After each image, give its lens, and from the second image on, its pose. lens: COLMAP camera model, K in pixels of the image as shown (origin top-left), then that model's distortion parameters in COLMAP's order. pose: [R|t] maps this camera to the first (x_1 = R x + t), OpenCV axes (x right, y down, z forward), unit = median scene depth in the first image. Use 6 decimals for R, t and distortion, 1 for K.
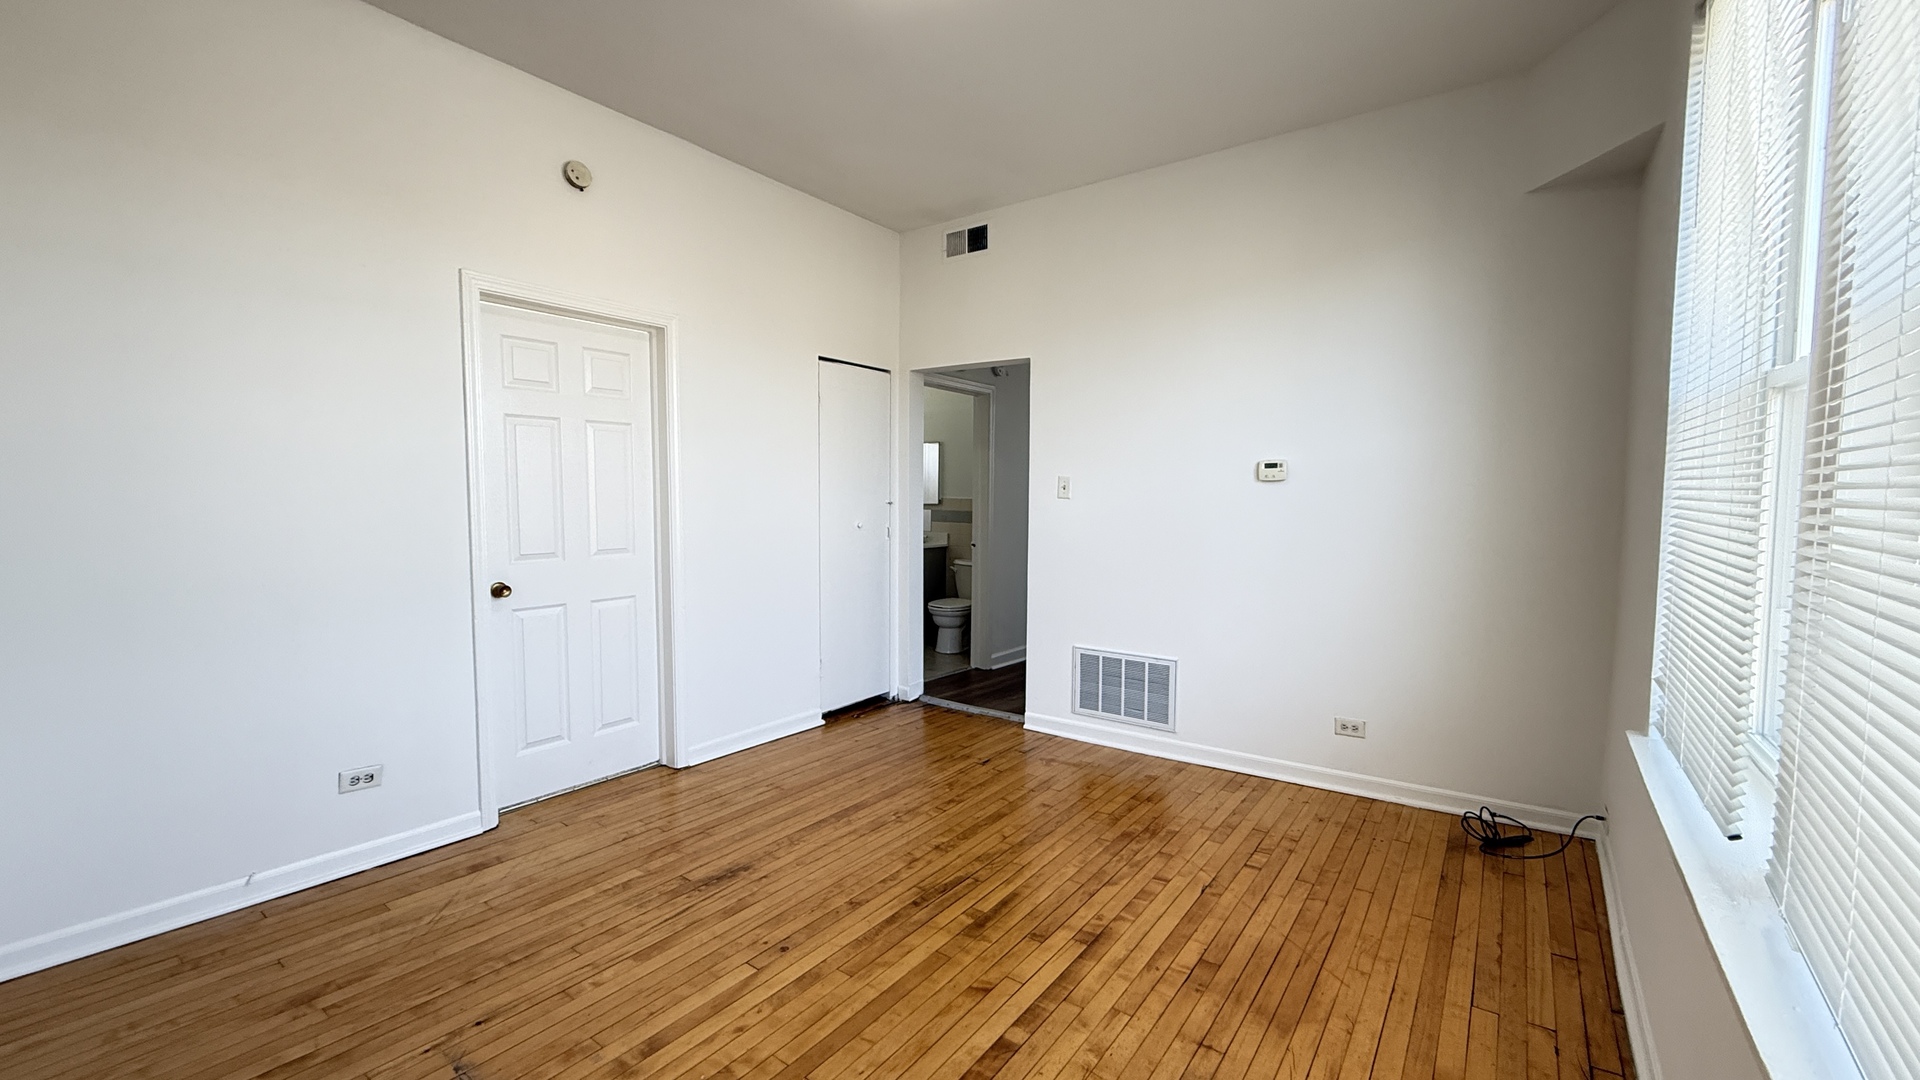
lens RADIAL K [[758.4, 0, 957.9], [0, 758.4, 544.0], [0, 0, 1]] dist [-0.001436, -0.000574]
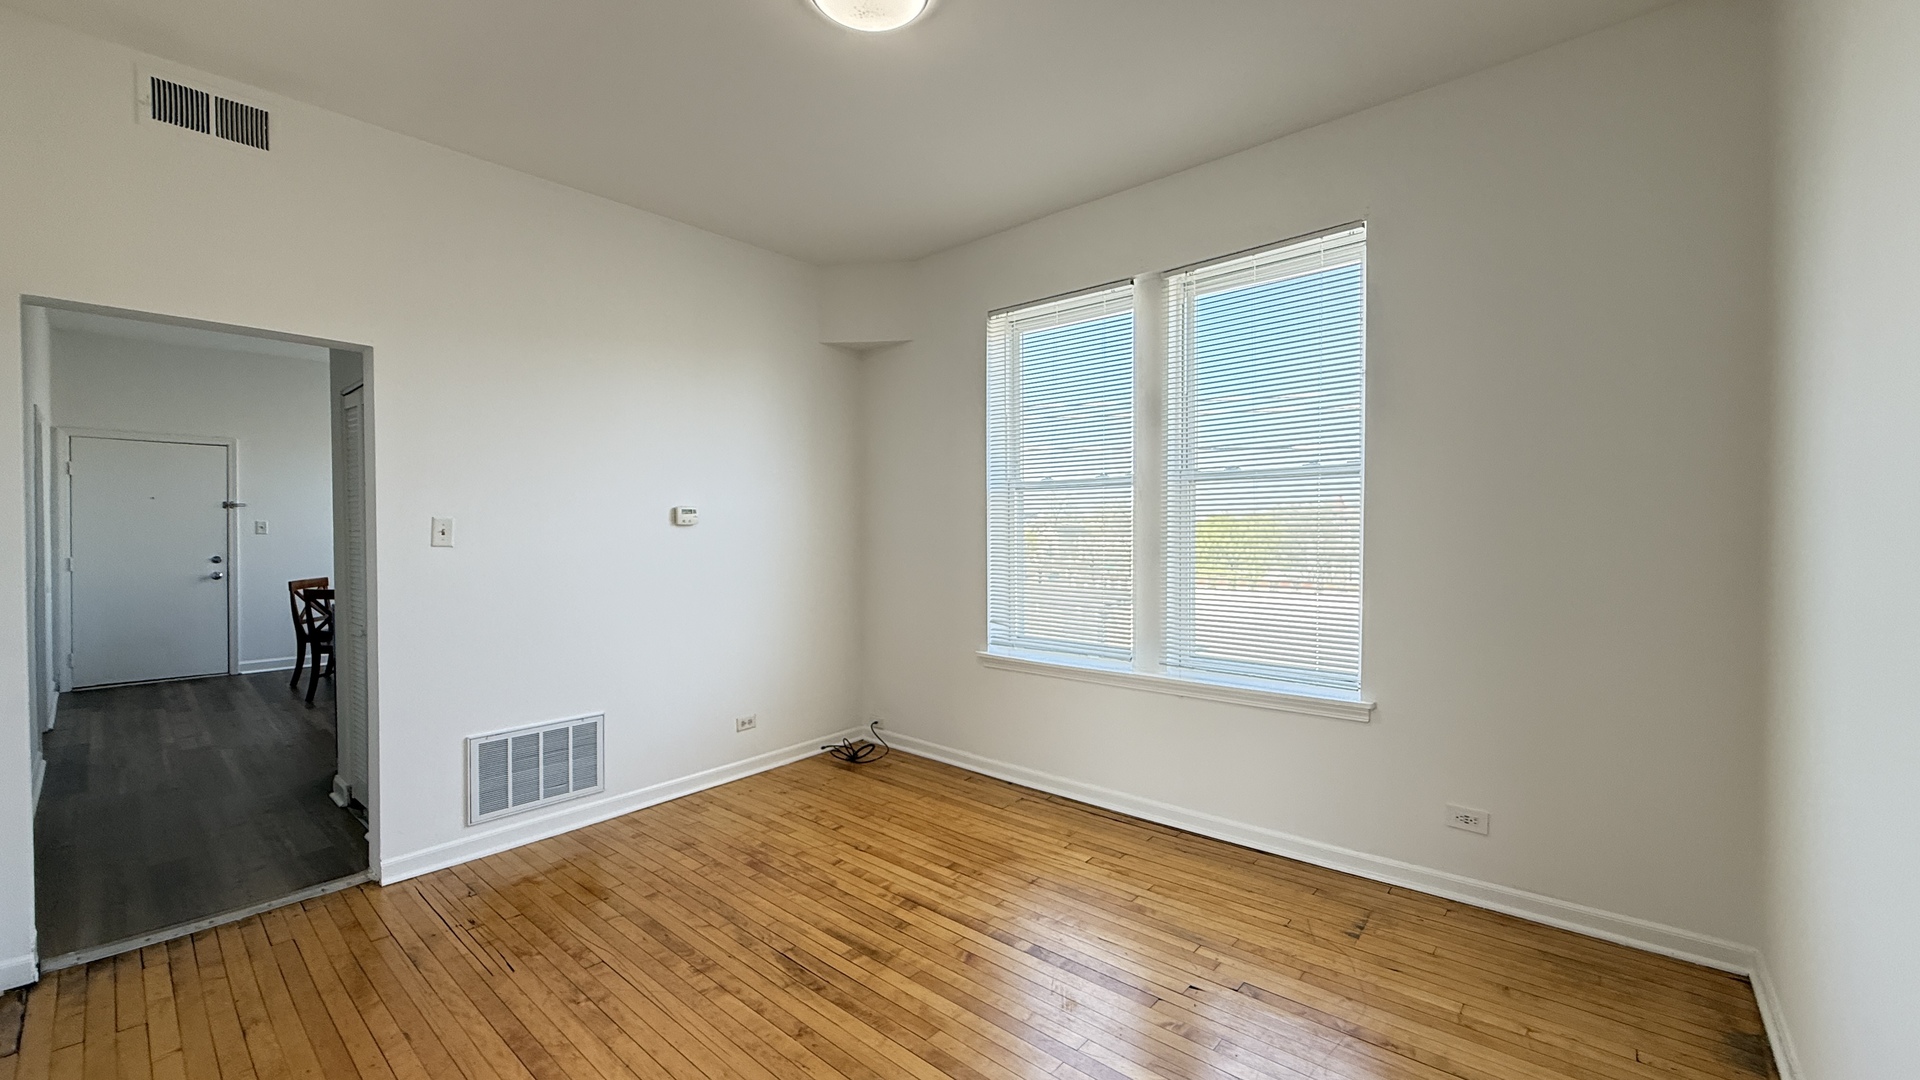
lens RADIAL K [[758.4, 0, 952.3], [0, 758.4, 541.1], [0, 0, 1]] dist [-0.001436, -0.000574]
pose [[0.094591, -0.019528, 0.995325, -0.834320], [0.072287, 0.997303, 0.012697, -0.057148], [-0.992888, 0.070748, 0.095747, 0.634670]]
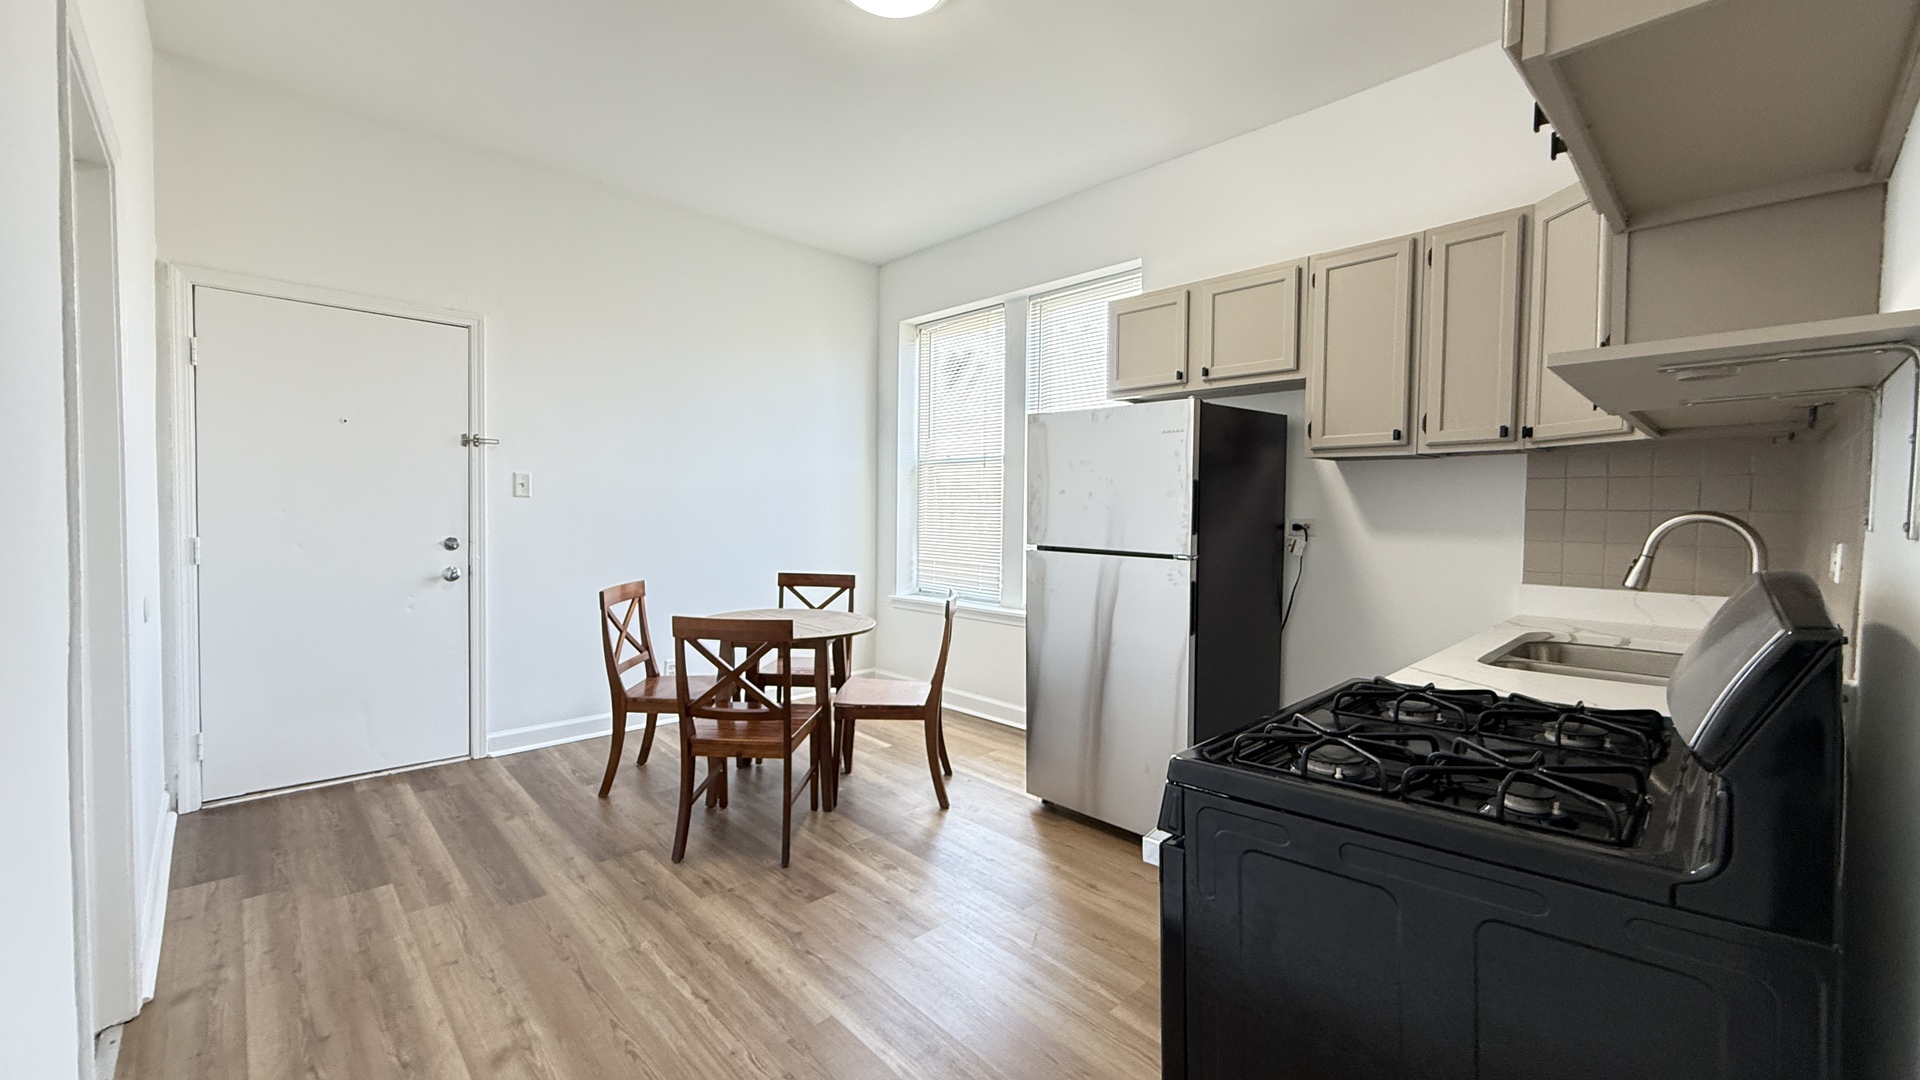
lens RADIAL K [[758.4, 0, 951.2], [0, 758.4, 535.5], [0, 0, 1]] dist [-0.001436, -0.000574]
pose [[0.176046, -0.036745, 0.983696, -0.390892], [0.060374, 0.997825, 0.026468, -0.088726], [-0.982529, 0.054730, 0.177881, 1.258762]]
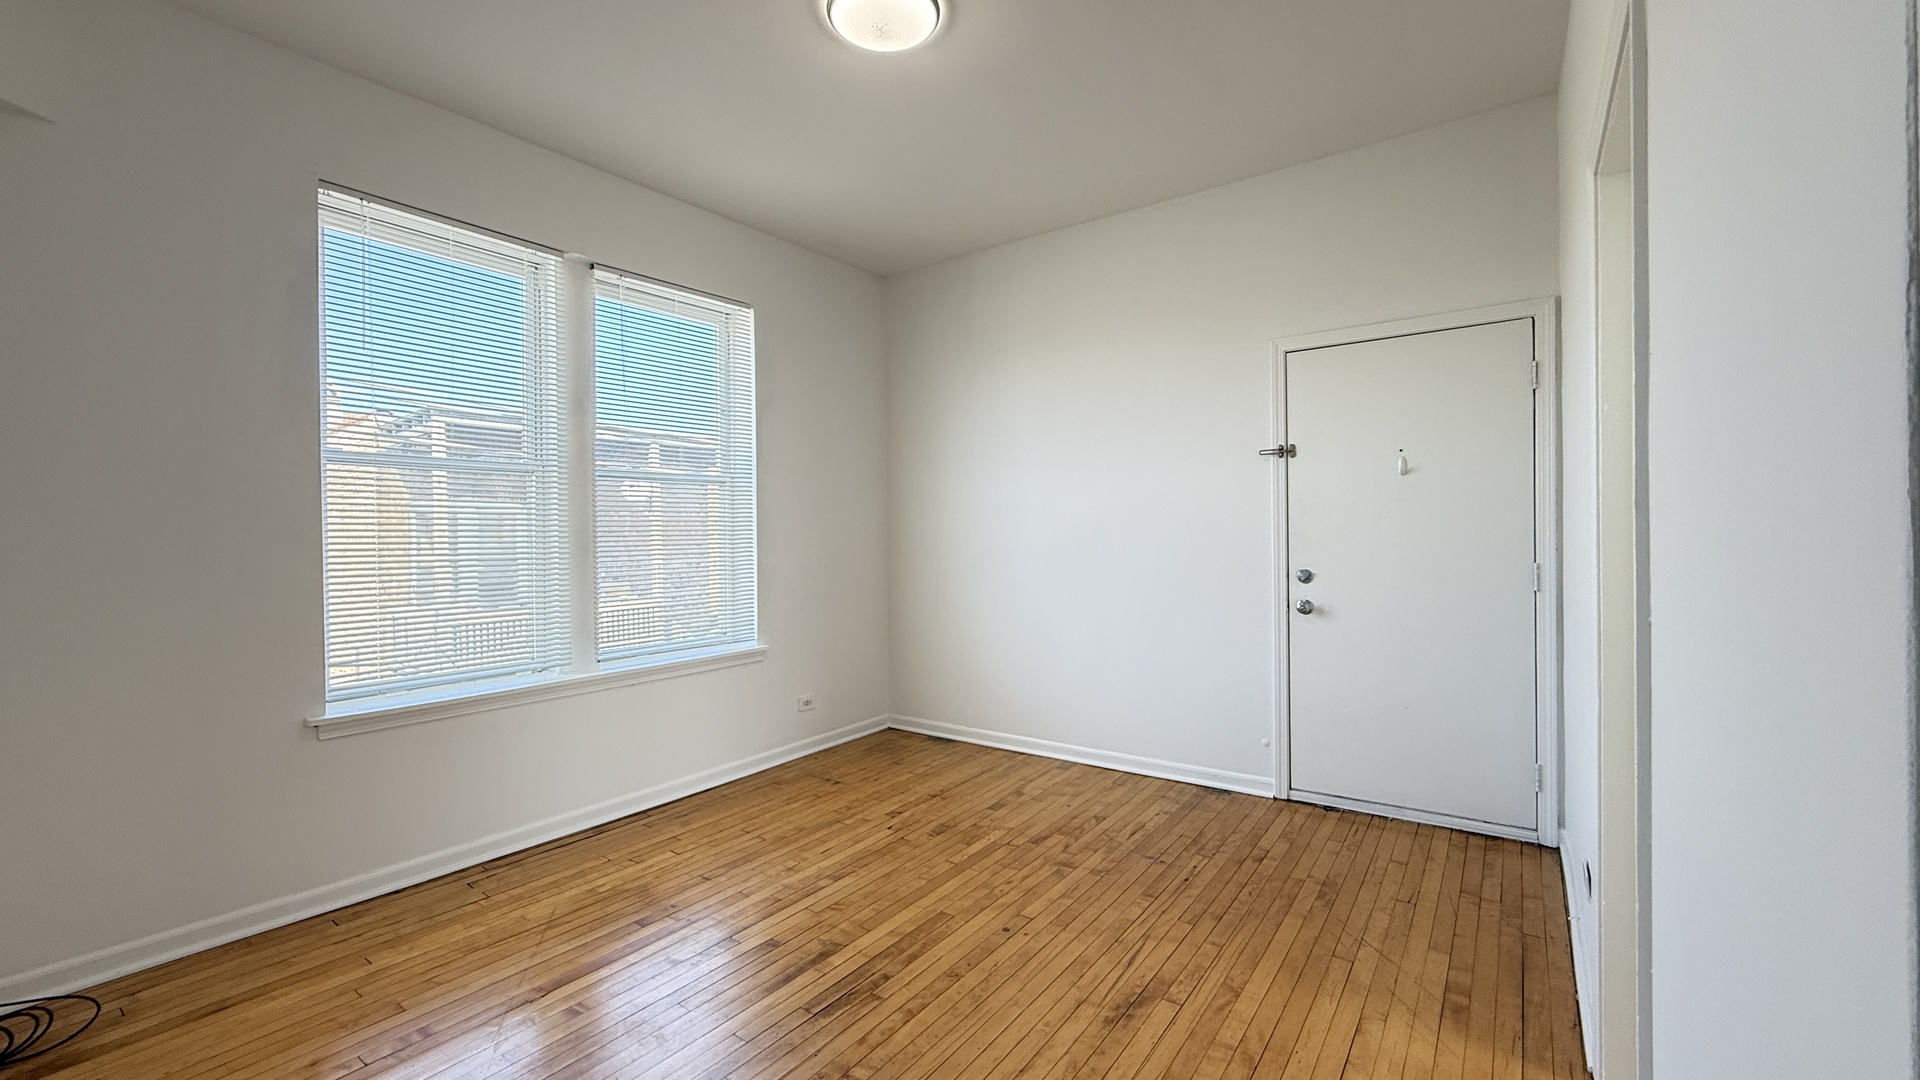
lens RADIAL K [[758.4, 0, 958.7], [0, 758.4, 537.2], [0, 0, 1]] dist [-0.001436, -0.000574]
pose [[-0.999982, 0.005922, -0.001198, -0.128423], [0.005819, 0.997331, 0.072781, -0.100048], [0.001626, 0.072773, -0.997347, 1.652122]]
